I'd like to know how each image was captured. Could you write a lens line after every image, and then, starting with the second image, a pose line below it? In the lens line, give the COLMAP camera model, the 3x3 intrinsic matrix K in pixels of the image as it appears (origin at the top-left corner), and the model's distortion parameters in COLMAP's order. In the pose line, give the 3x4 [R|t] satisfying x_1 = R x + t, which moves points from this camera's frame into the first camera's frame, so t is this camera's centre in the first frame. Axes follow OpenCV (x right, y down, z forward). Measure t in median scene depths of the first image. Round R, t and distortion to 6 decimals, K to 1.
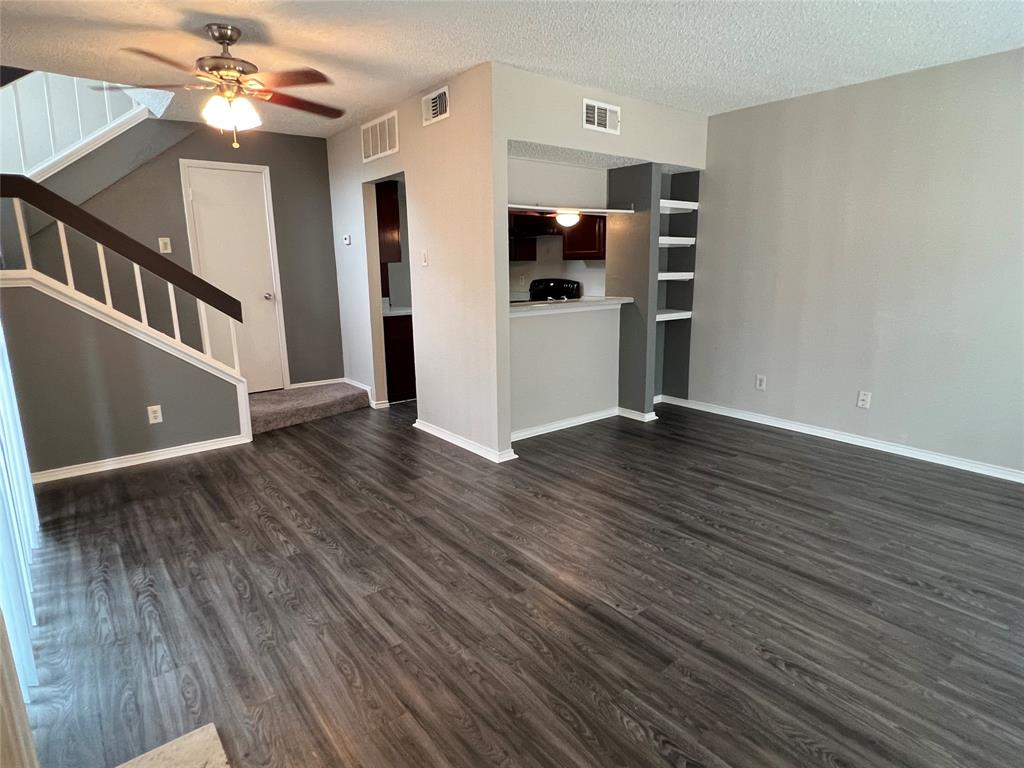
lens RADIAL K [[569.3, 0, 508.5], [0, 569.3, 381.9], [0, 0, 1]] dist [0.004105, -0.000204]
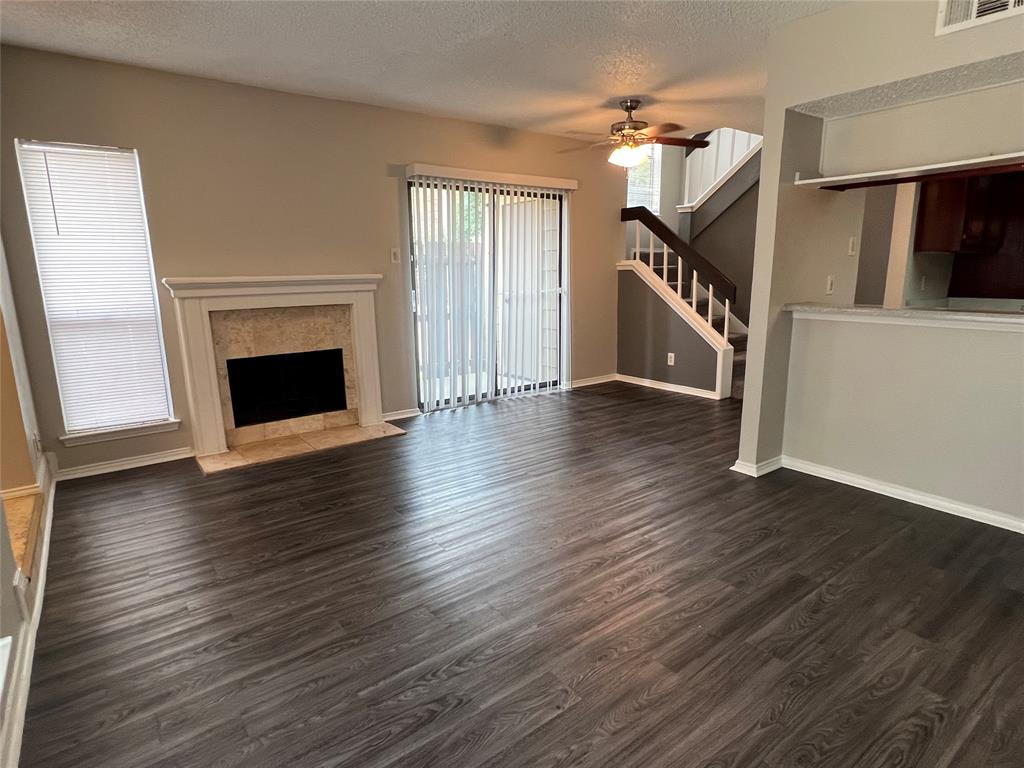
lens RADIAL K [[569.3, 0, 519.1], [0, 569.3, 388.9], [0, 0, 1]] dist [0.004105, -0.000204]
pose [[-0.028763, 0.219521, -0.975184, 0.862037], [-0.196082, 0.955394, 0.220850, -0.119957], [0.980165, 0.197569, 0.015564, 0.616644]]
